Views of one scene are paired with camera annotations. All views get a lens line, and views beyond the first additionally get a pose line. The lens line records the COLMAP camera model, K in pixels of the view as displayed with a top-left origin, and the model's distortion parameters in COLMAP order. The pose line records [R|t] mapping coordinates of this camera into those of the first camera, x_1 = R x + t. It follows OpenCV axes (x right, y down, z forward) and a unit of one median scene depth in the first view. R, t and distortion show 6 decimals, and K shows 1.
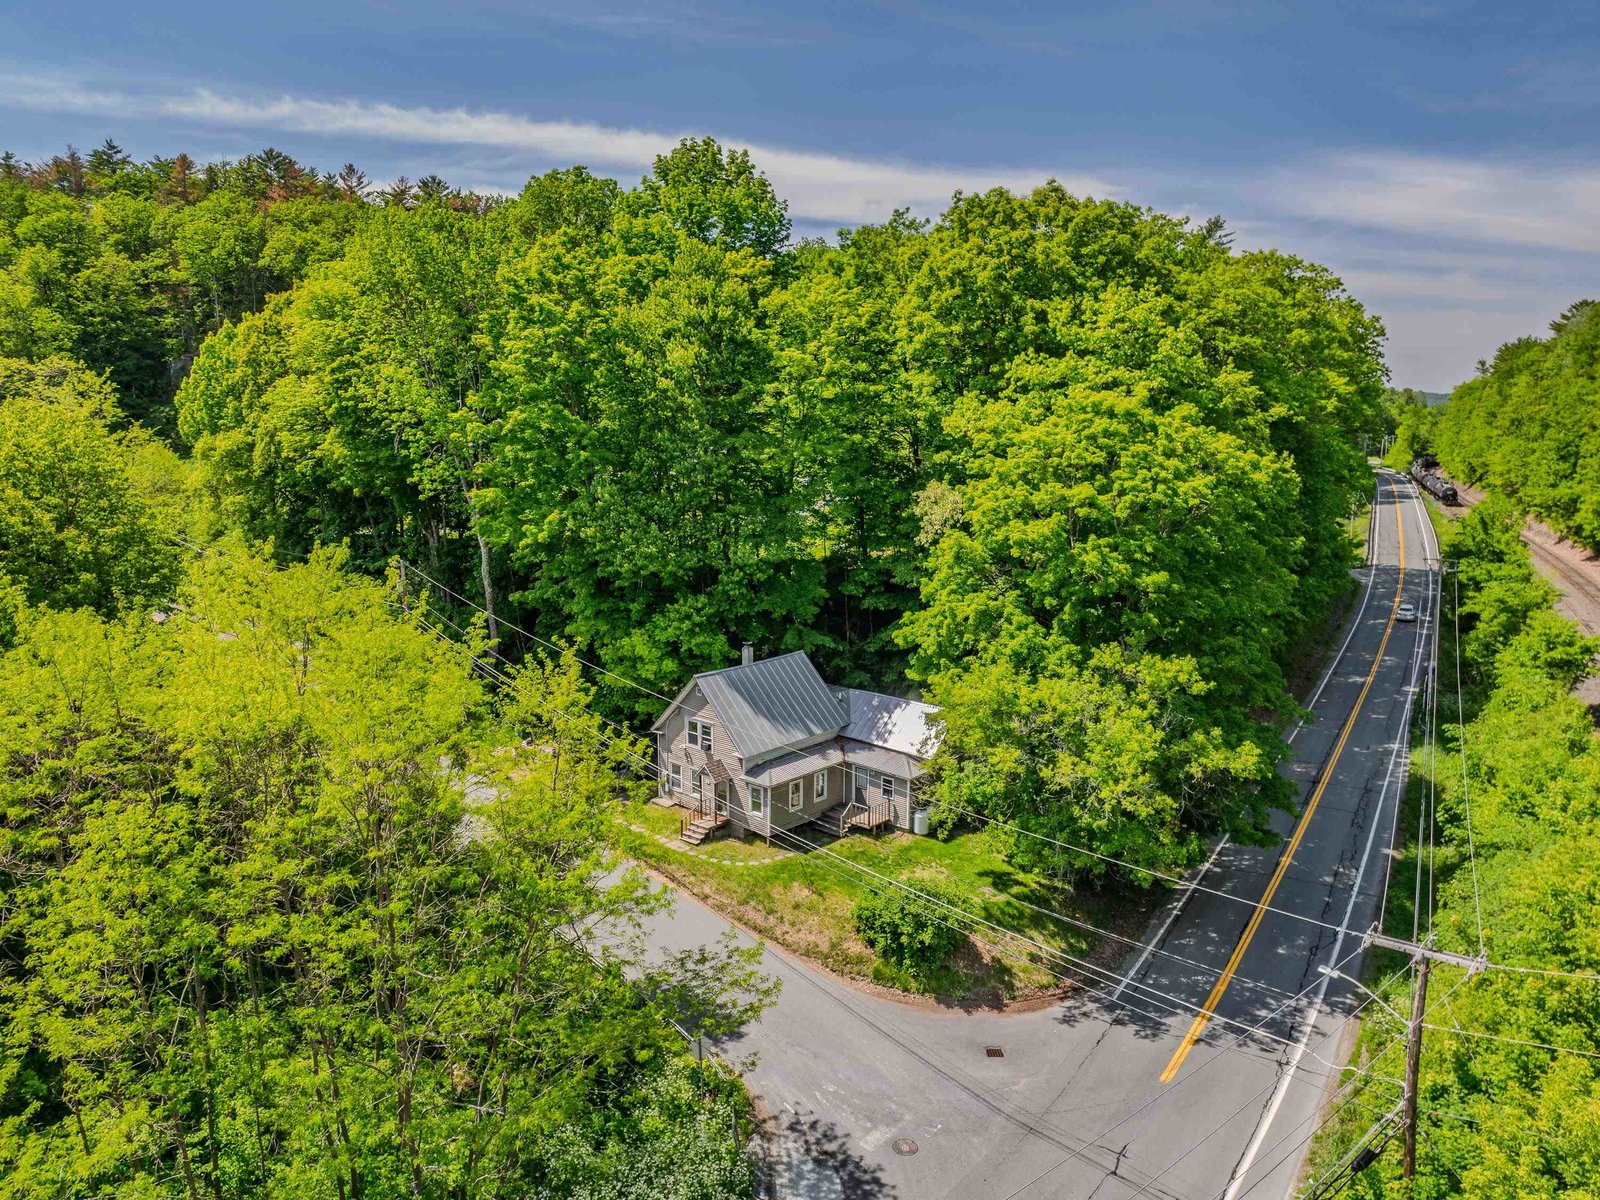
lens RADIAL K [[1129.9, 0, 801.0], [0, 1129.9, 597.2], [0, 0, 1]] dist [-0.023181, -0.006111]
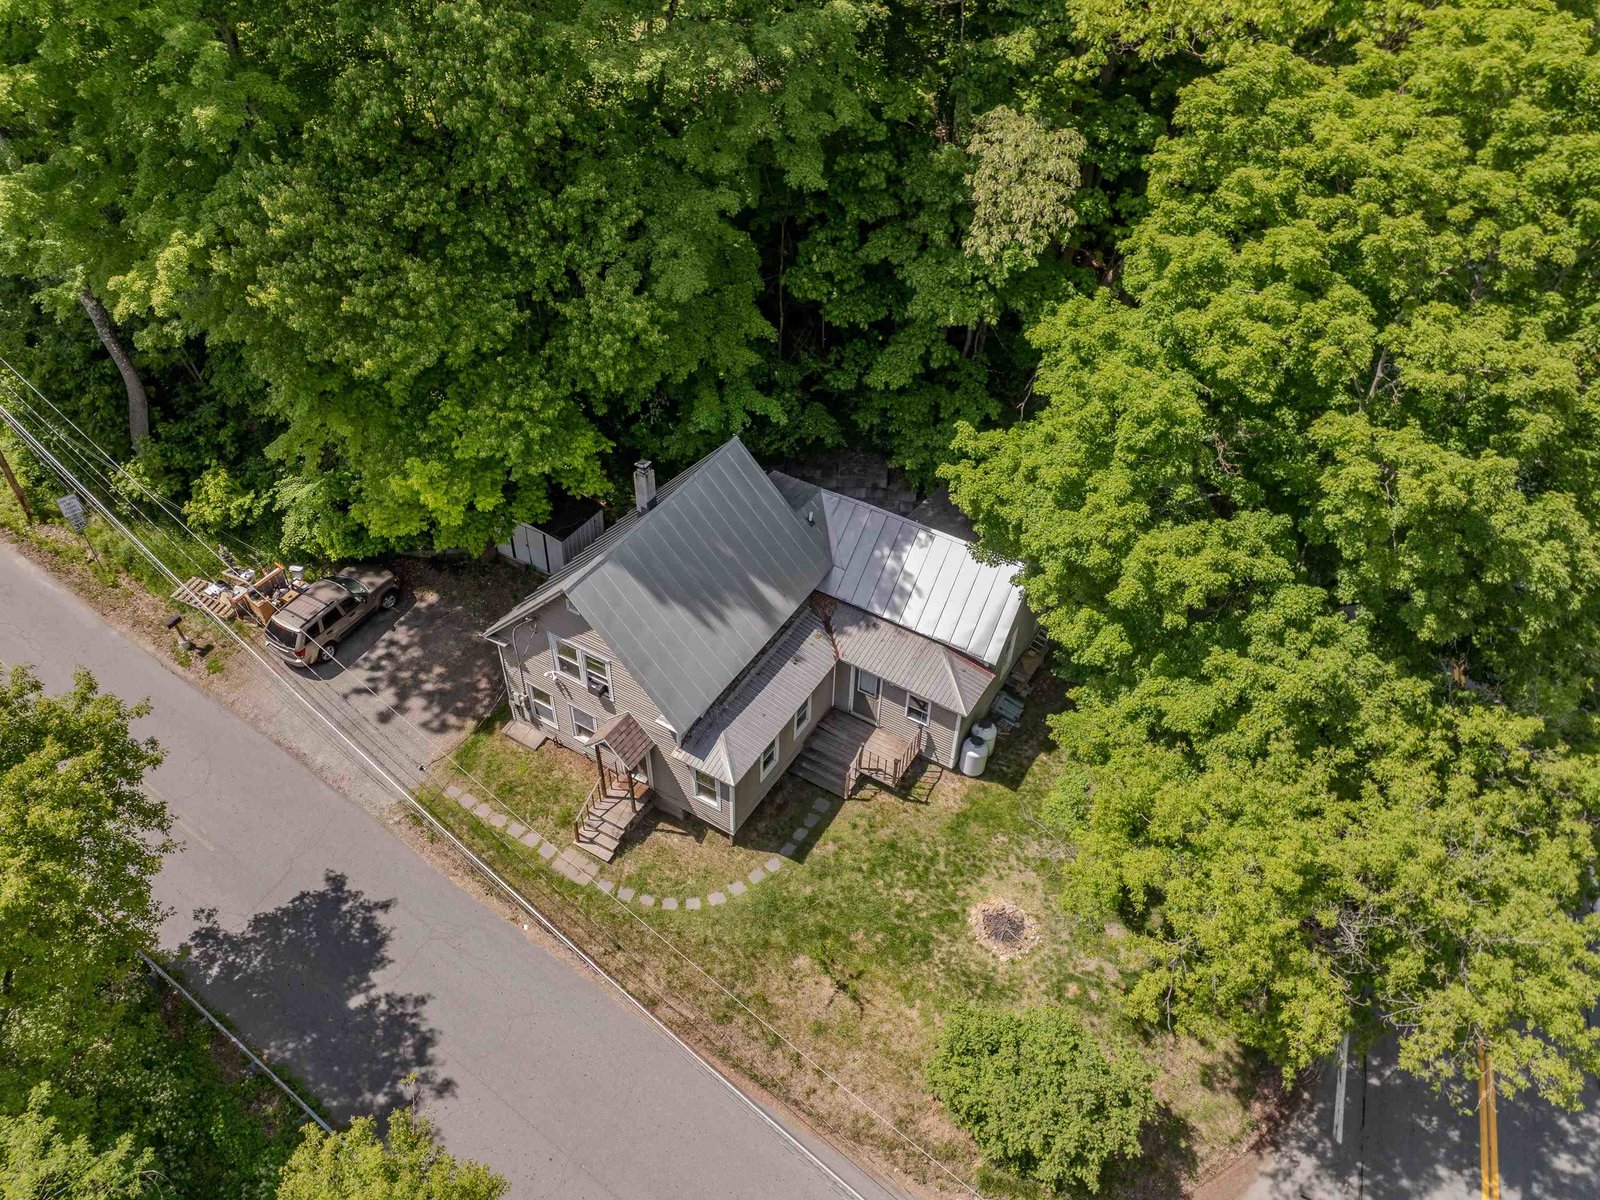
lens RADIAL K [[1129.9, 0, 795.7], [0, 1129.9, 592.8], [0, 0, 1]] dist [-0.023181, -0.006111]
pose [[0.981250, -0.117833, 0.152523, -0.070299], [0.016682, 0.840302, 0.541862, -0.208364], [-0.192015, -0.529157, 0.826512, 0.572526]]
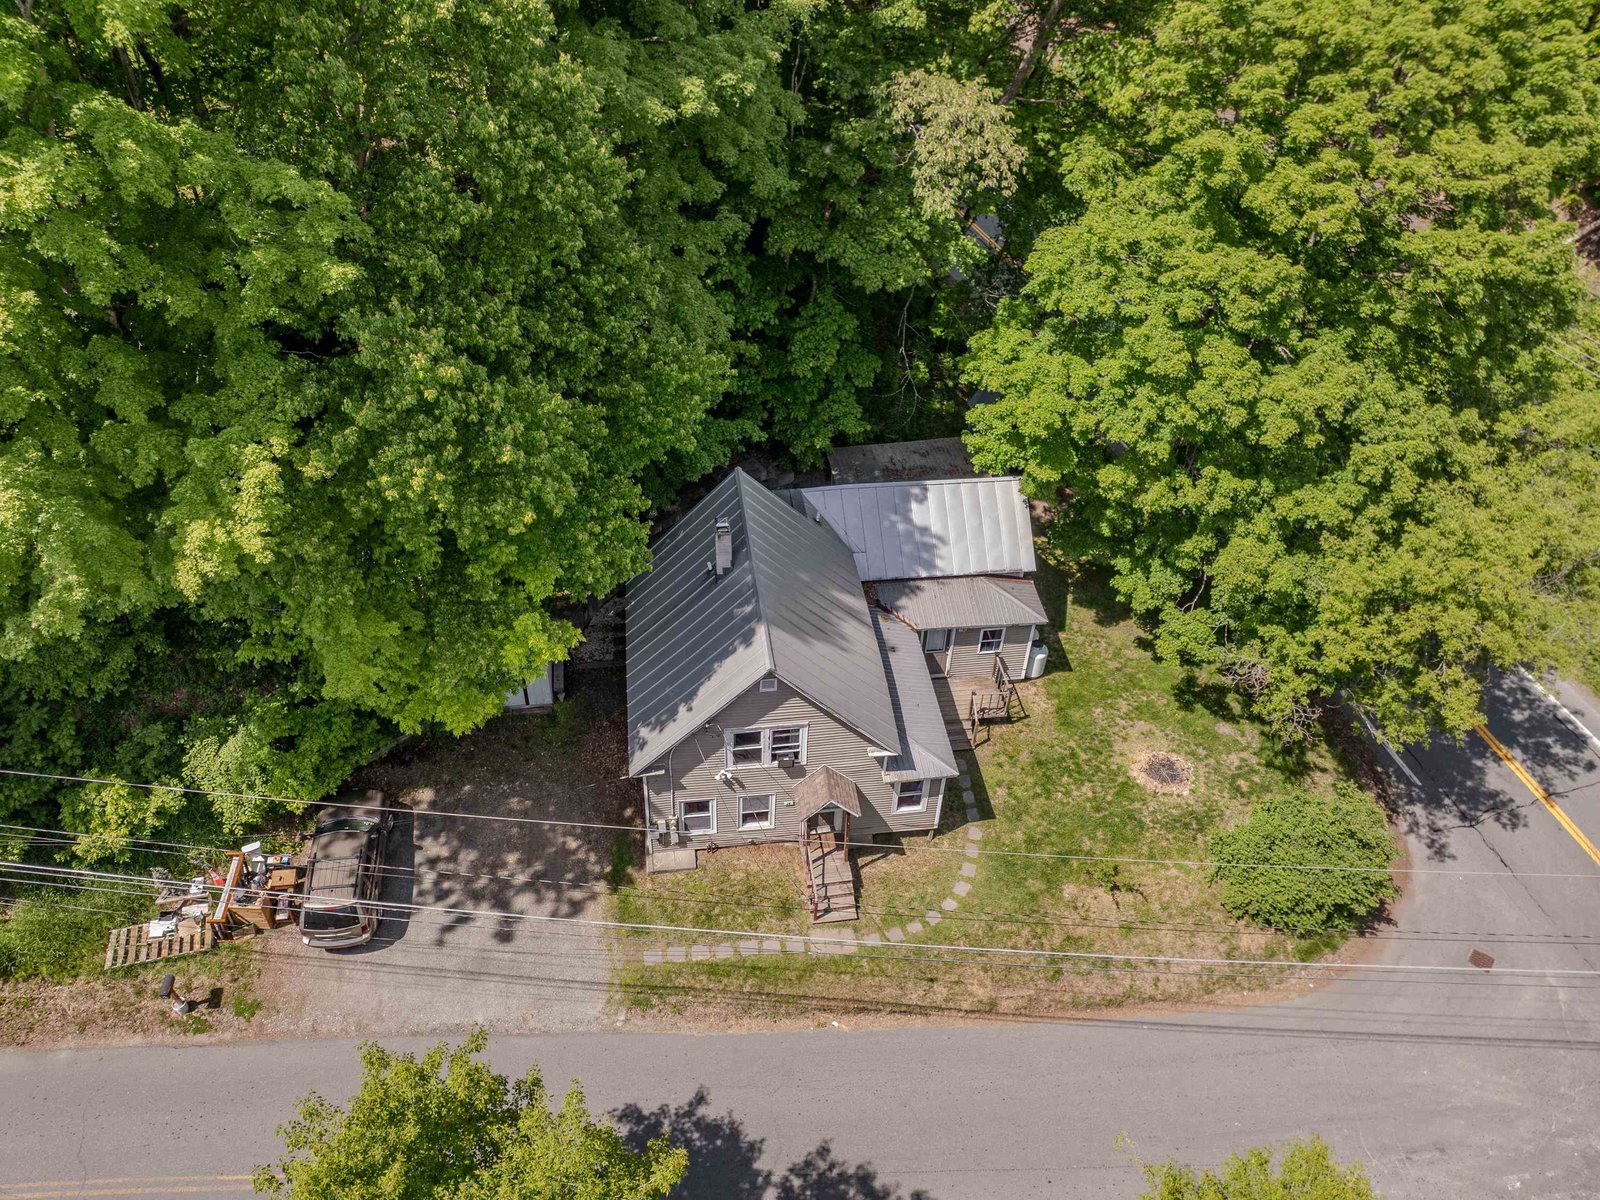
lens RADIAL K [[1129.9, 0, 795.6], [0, 1129.9, 588.6], [0, 0, 1]] dist [-0.023181, -0.006111]
pose [[0.646051, -0.495484, 0.580615, -0.351493], [0.100312, 0.809187, 0.578925, -0.233084], [-0.756674, -0.315772, 0.572479, 0.753555]]
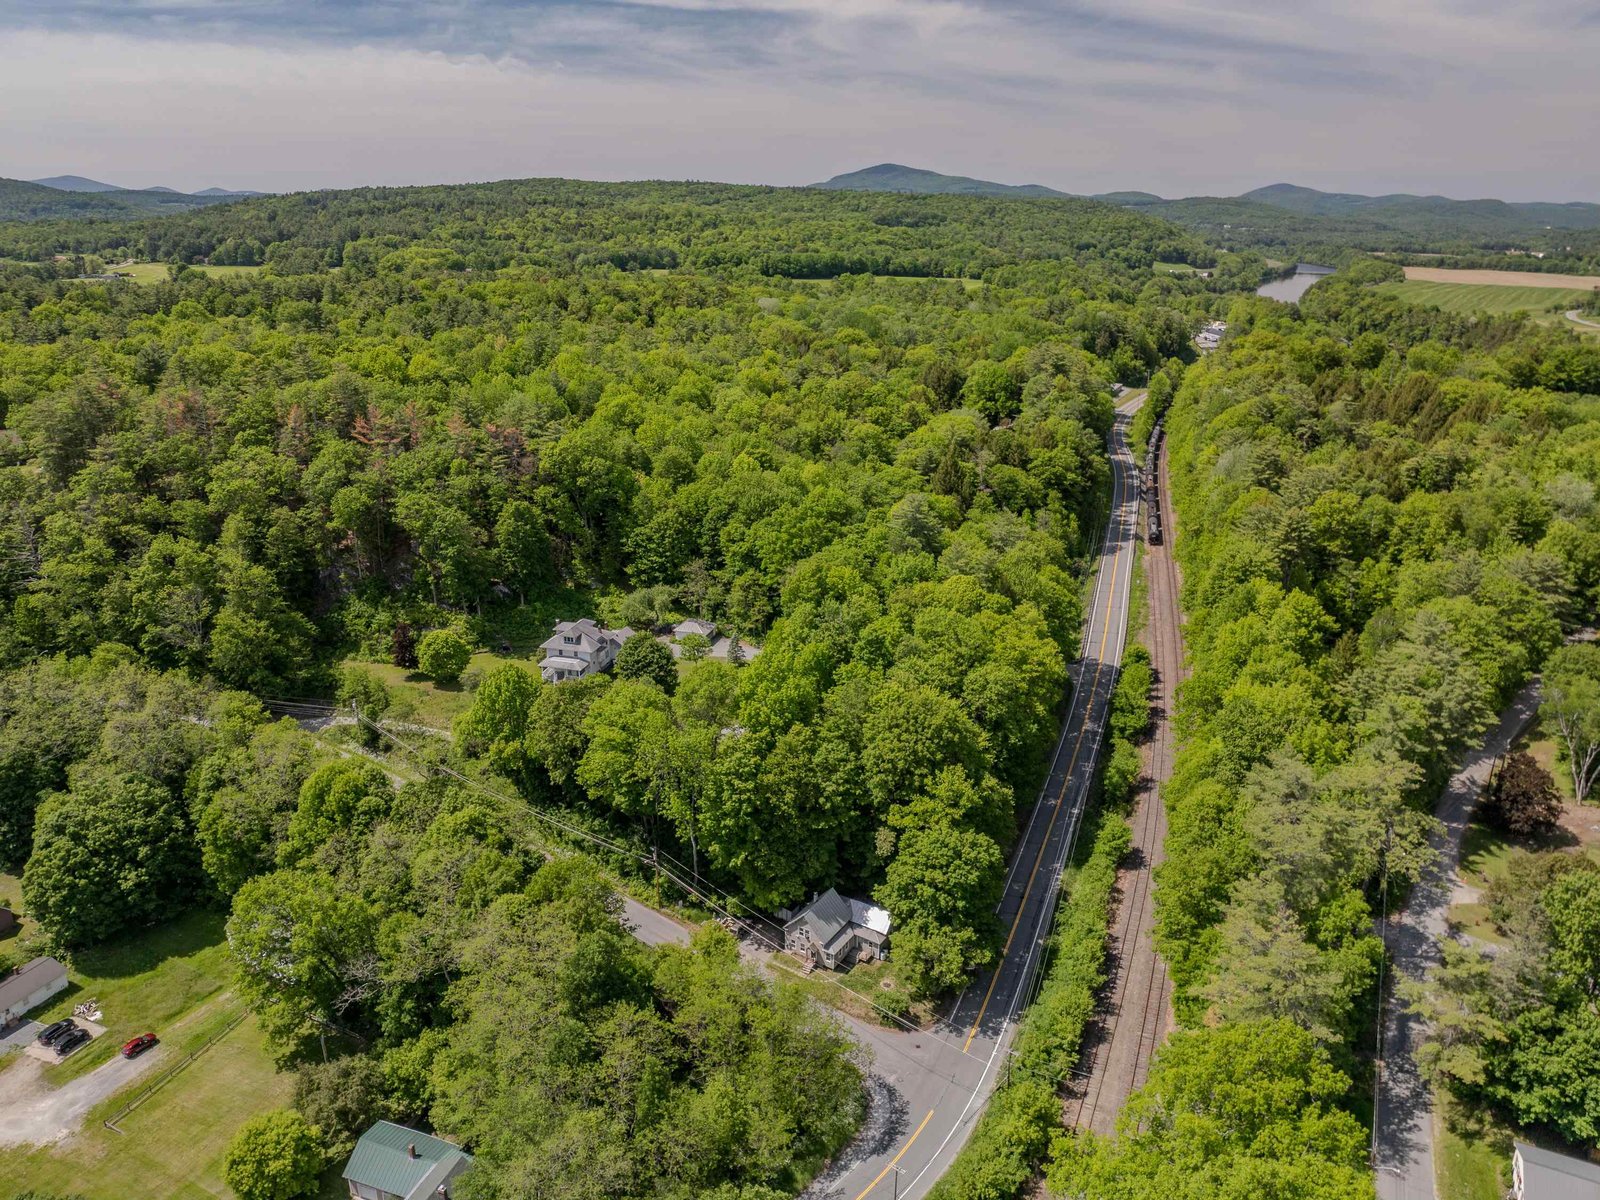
lens RADIAL K [[1129.9, 0, 801.7], [0, 1129.9, 594.5], [0, 0, 1]] dist [-0.023181, -0.006111]
pose [[0.985145, -0.055430, 0.162534, -0.524352], [0.026358, 0.984065, 0.175843, -1.243479], [-0.169691, -0.168947, 0.970908, -1.635602]]
